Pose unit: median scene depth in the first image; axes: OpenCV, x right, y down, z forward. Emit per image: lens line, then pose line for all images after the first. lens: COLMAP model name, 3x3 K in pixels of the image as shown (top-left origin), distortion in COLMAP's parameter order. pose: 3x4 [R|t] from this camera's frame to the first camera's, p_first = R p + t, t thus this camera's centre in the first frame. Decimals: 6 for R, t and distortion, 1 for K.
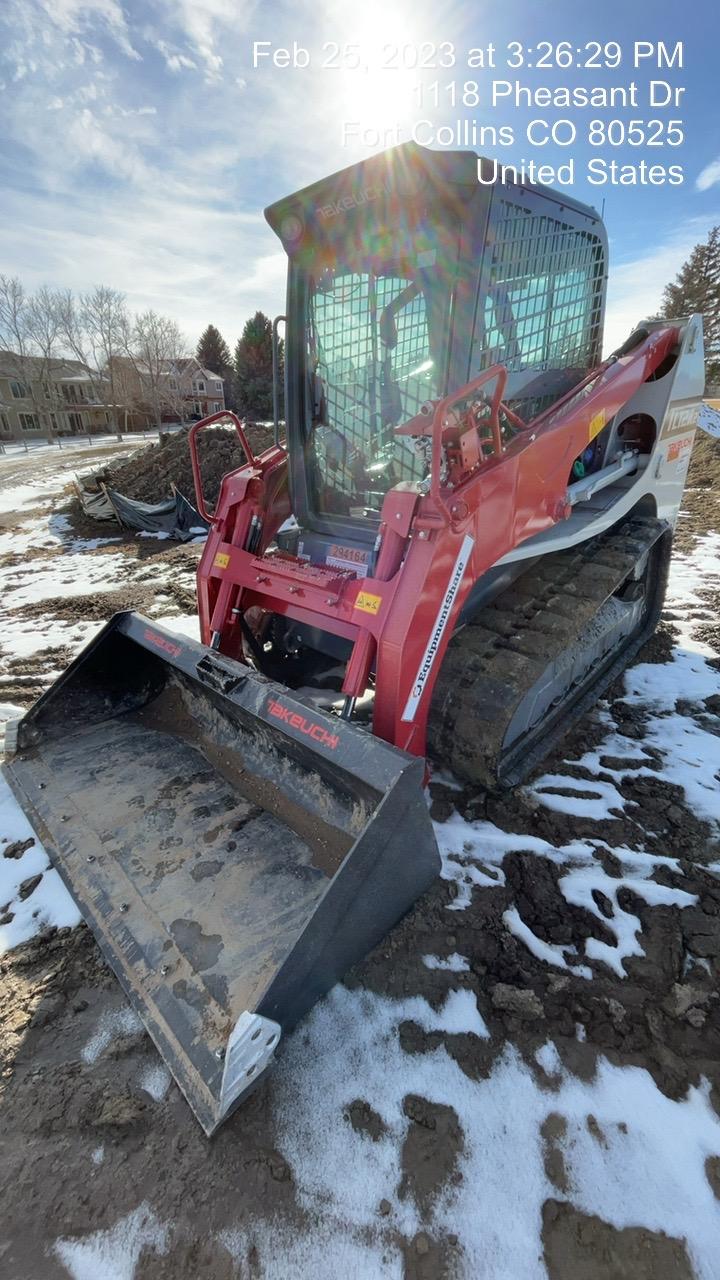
lens RADIAL K [[488.7, 0, 360.0], [0, 488.7, 640.0], [0, 0, 1]] dist [0.000695, -0.000035]
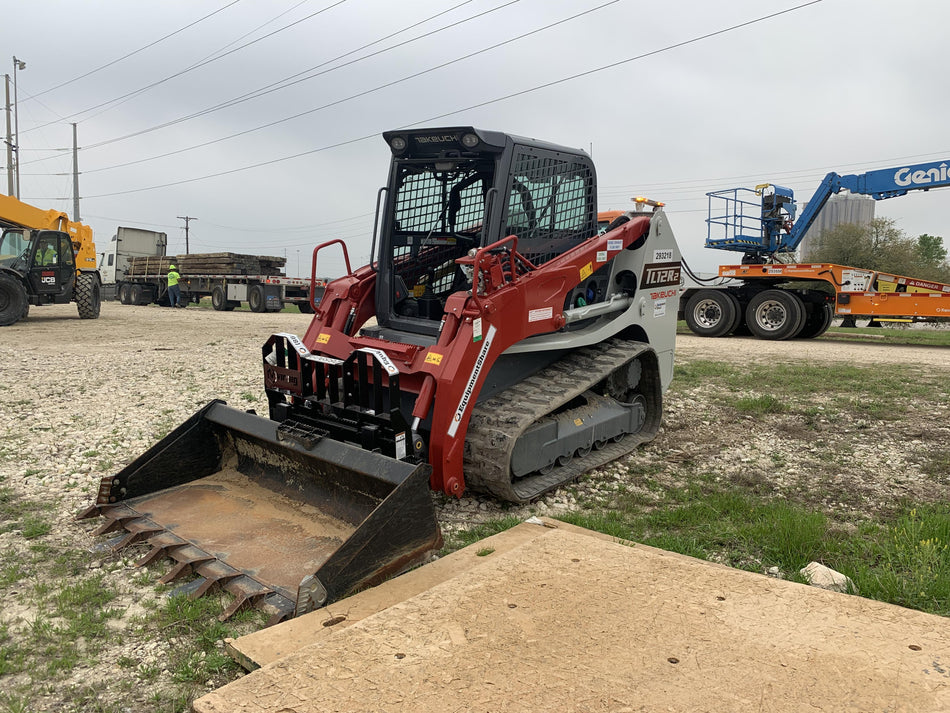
lens RADIAL K [[713.5, 0, 475.0], [0, 713.5, 356.5], [0, 0, 1]] dist [0.067420, 0.000142]
pose [[0.991649, 0.082679, 0.098982, -0.060487], [-0.050937, 0.956164, -0.288369, 0.481665], [-0.118485, 0.280919, 0.952390, -1.034199]]
